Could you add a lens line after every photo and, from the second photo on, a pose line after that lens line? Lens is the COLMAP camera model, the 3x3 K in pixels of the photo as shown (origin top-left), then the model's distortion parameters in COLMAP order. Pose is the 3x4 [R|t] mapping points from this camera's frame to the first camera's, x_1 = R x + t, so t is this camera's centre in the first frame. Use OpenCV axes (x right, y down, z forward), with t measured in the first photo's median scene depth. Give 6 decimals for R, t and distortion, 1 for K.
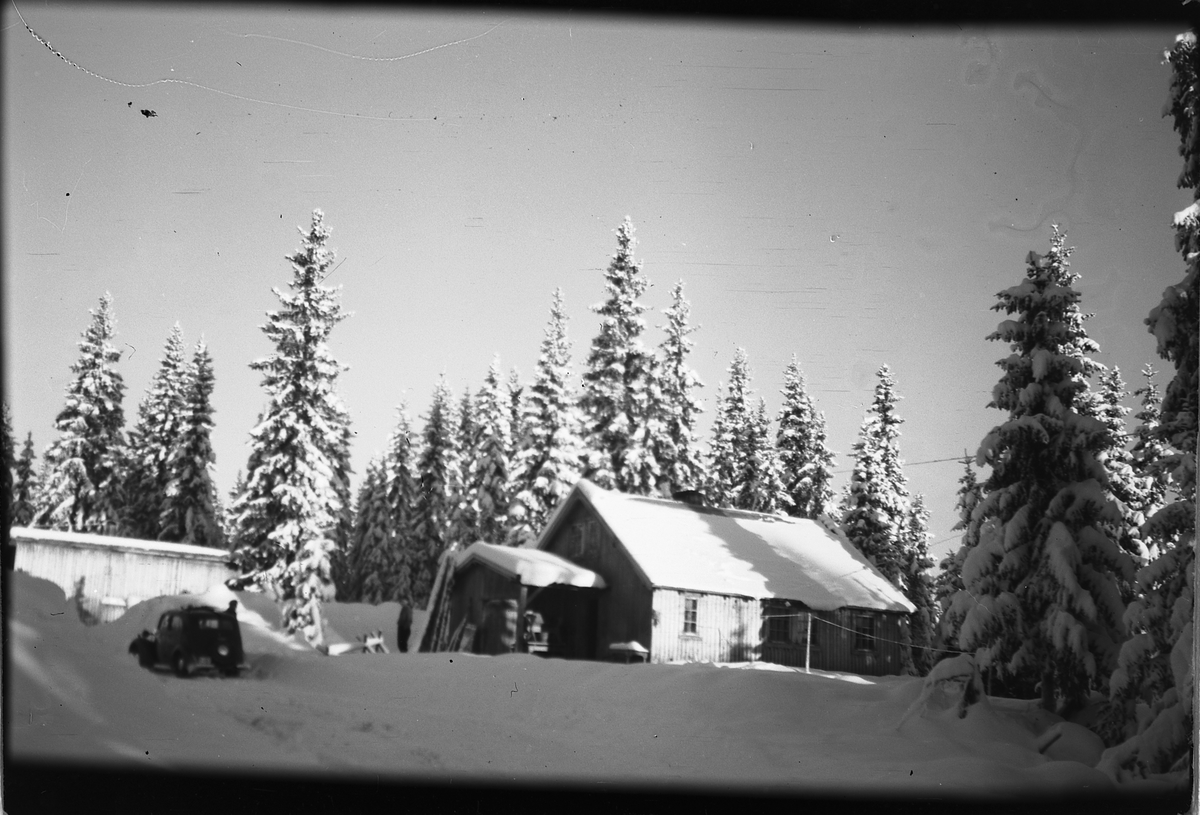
lens RADIAL K [[1467.1, 0, 600.1], [0, 1467.1, 504.1], [0, 0, 1]] dist [0.002076, 0.008192]
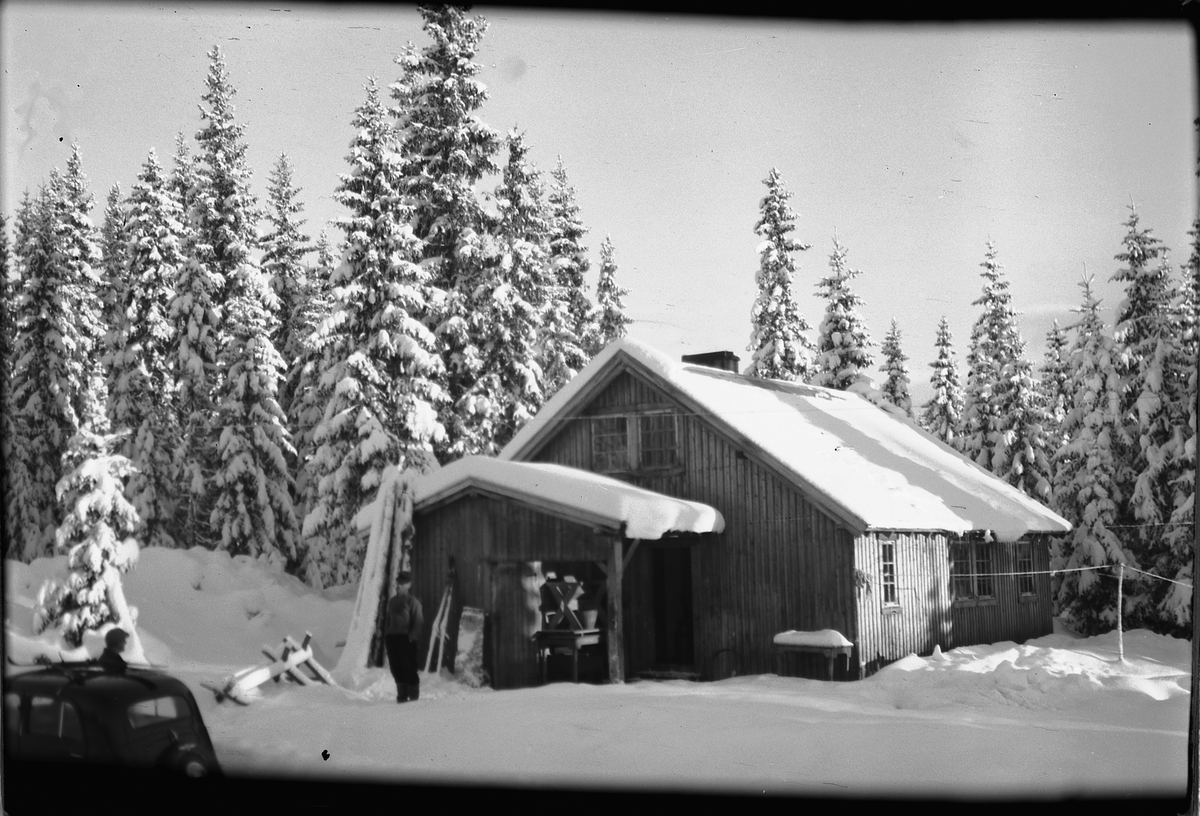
lens RADIAL K [[1467.1, 0, 600.1], [0, 1467.1, 504.6], [0, 0, 1]] dist [0.002076, 0.008192]
pose [[0.914220, -0.056560, 0.401251, -0.207060], [0.011283, 0.993380, 0.114319, -0.014485], [-0.405060, -0.099985, 0.908806, 0.386060]]
